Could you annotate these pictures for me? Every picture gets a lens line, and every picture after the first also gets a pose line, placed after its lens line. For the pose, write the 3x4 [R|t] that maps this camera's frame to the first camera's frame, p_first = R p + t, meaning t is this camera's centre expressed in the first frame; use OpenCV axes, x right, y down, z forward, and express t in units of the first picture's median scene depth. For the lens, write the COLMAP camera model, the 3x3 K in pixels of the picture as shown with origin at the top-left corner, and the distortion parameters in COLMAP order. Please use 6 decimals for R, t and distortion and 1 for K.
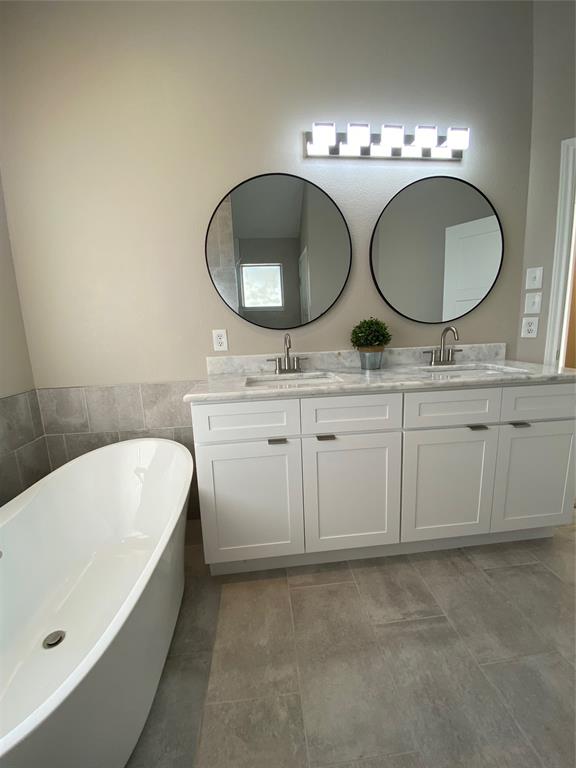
lens RADIAL K [[309.2, 0, 292.5], [0, 309.2, 382.9], [0, 0, 1]] dist [0.024223, -0.022151]
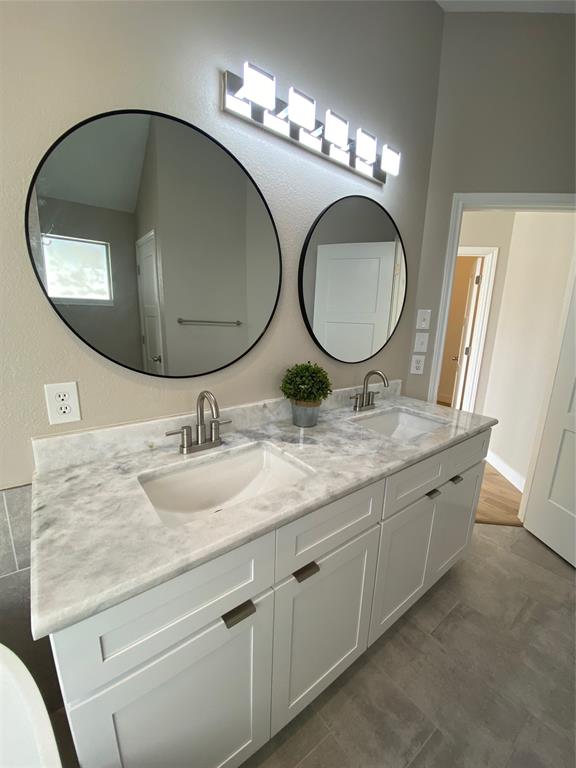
lens RADIAL K [[309.2, 0, 292.5], [0, 309.2, 382.9], [0, 0, 1]] dist [0.024223, -0.022151]
pose [[0.845189, -0.042833, 0.532748, -0.183127], [0.025031, 0.998862, 0.040598, -0.181553], [-0.533881, -0.020977, 0.845299, 0.351975]]
